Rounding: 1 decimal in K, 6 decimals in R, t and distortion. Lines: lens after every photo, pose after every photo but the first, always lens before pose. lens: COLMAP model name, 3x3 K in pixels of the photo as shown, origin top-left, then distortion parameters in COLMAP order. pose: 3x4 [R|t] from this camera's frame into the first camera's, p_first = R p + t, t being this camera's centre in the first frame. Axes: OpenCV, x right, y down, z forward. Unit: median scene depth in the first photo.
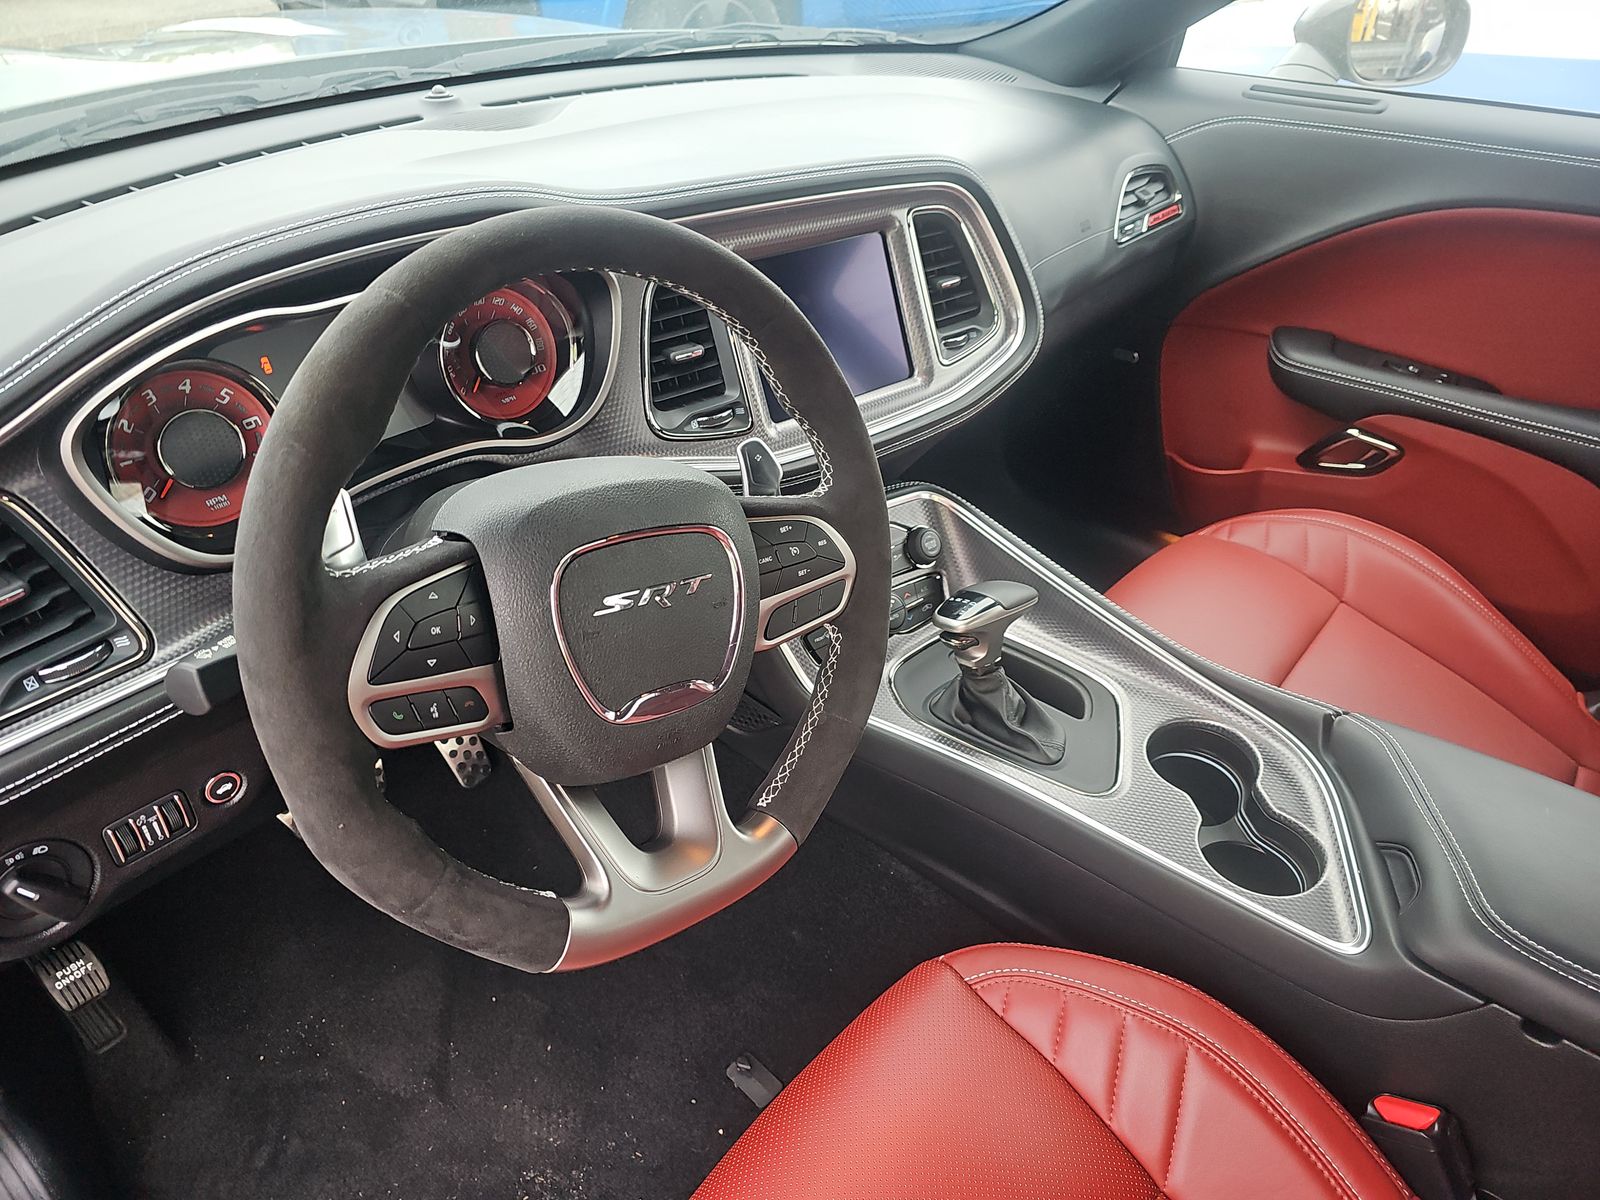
lens RADIAL K [[1073.8, 0, 787.4], [0, 1073.8, 600.1], [0, 0, 1]] dist [0.049851, -0.045403]
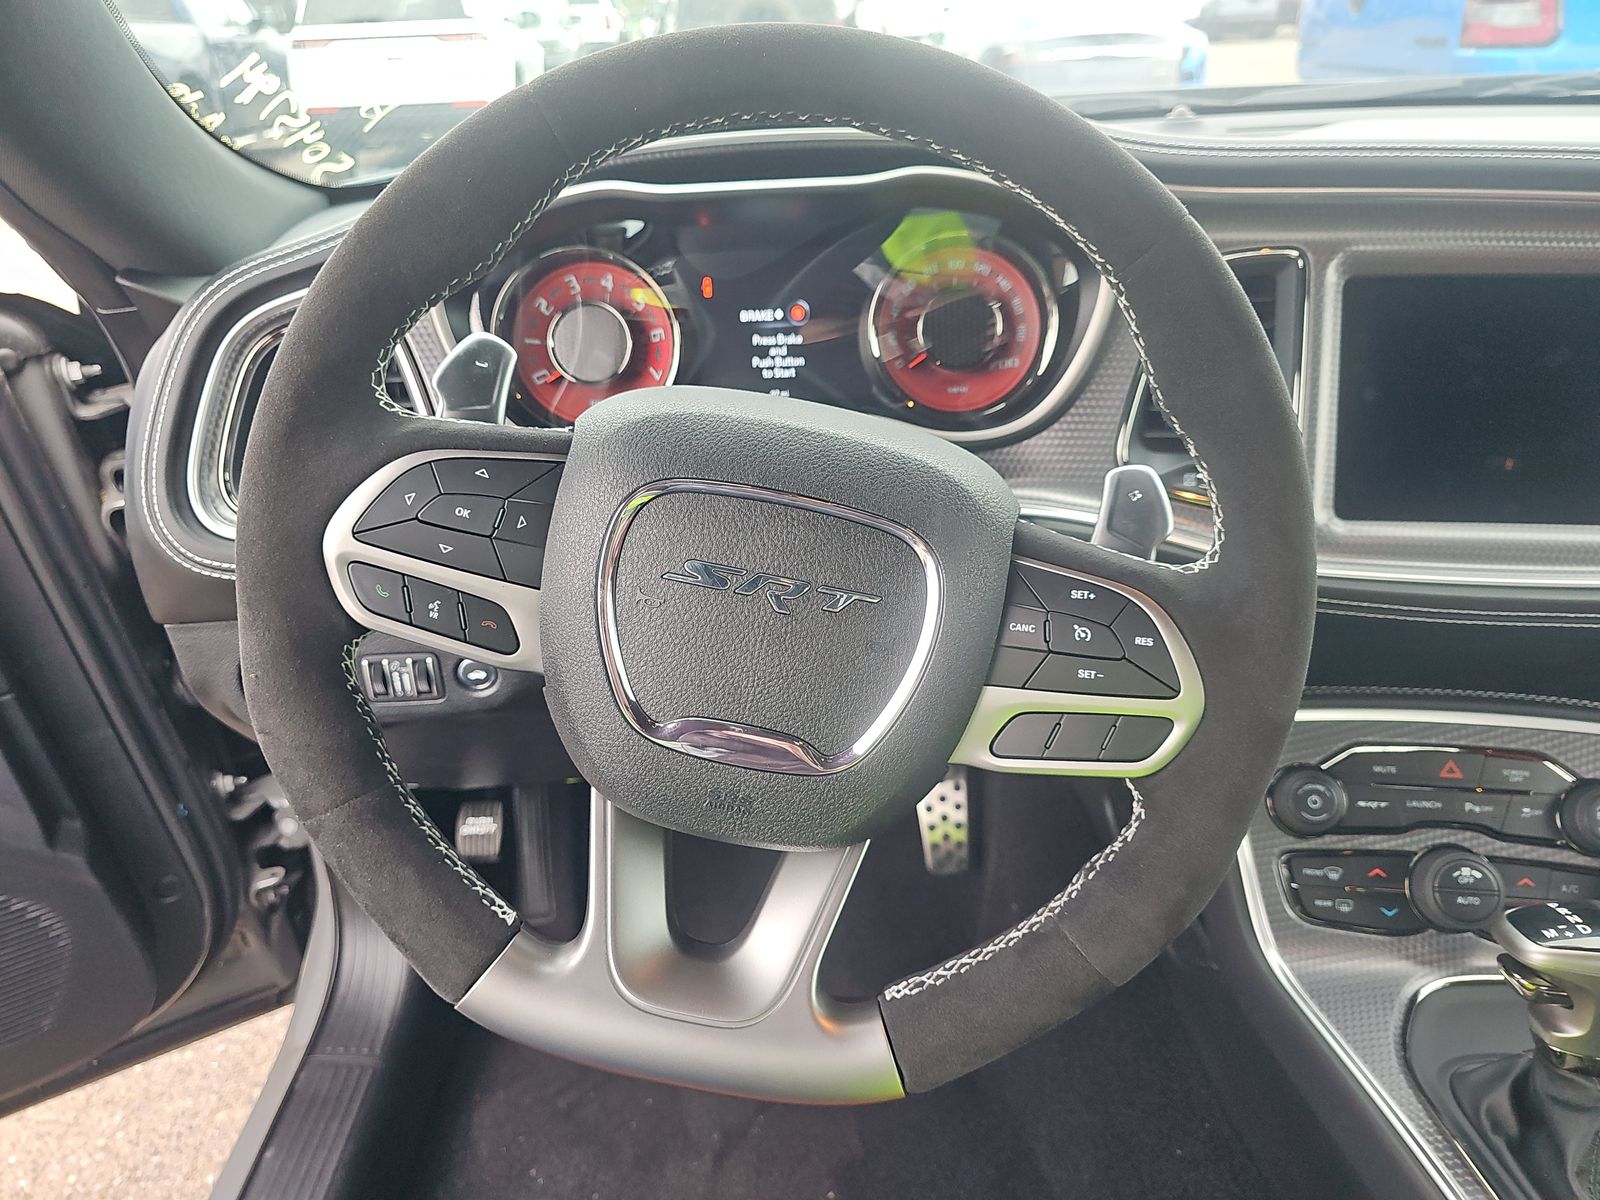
lens RADIAL K [[1073.8, 0, 787.4], [0, 1073.8, 600.1], [0, 0, 1]] dist [0.049851, -0.045403]
pose [[0.674444, 0.291684, -0.678267, 0.301064], [-0.375420, 0.926514, 0.025138, -0.016699], [0.635756, 0.237681, 0.734386, 0.452149]]
